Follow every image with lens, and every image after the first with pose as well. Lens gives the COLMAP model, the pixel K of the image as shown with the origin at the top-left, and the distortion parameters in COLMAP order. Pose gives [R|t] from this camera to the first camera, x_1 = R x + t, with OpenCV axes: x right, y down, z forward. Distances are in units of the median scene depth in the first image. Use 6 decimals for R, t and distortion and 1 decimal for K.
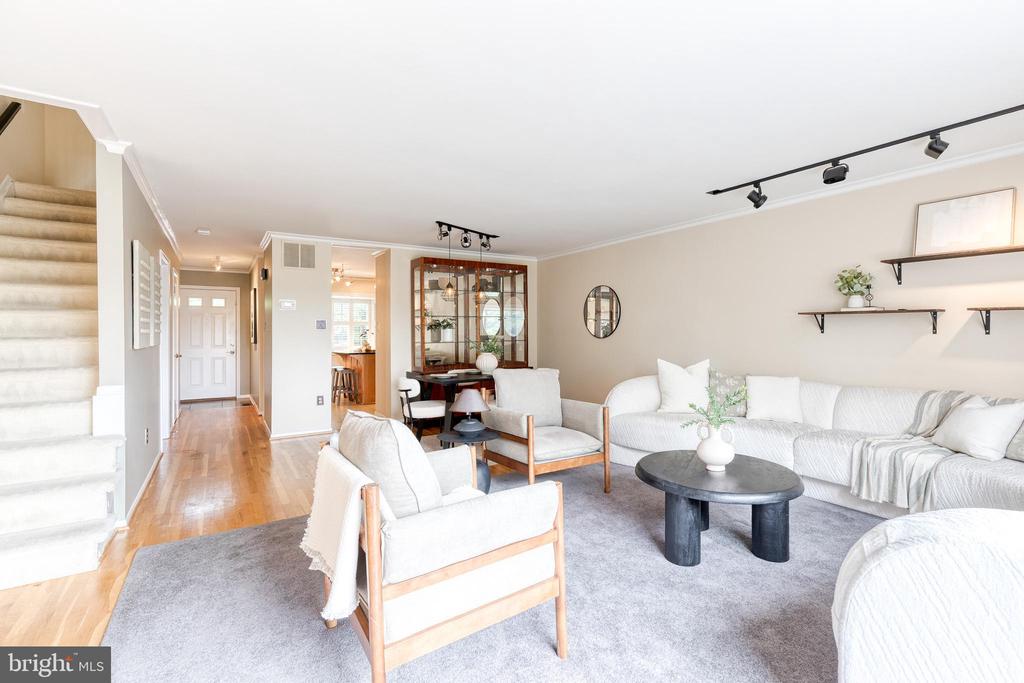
lens RADIAL K [[469.2, 0, 547.7], [0, 469.2, 327.7], [0, 0, 1]] dist [0.012589, -0.002739]
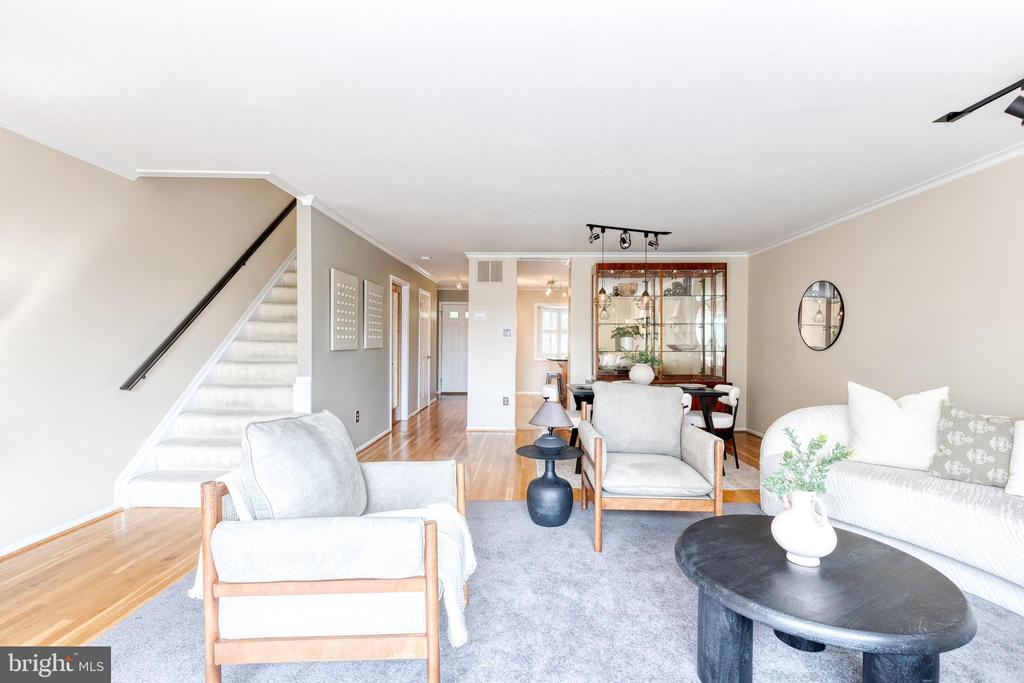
lens RADIAL K [[469.2, 0, 518.2], [0, 469.2, 341.0], [0, 0, 1]] dist [0.012589, -0.002739]
pose [[0.823113, 0.009767, -0.567793, 0.172577], [-0.003995, 0.999927, 0.011410, 0.000524], [0.567863, -0.007124, 0.823092, 0.115338]]
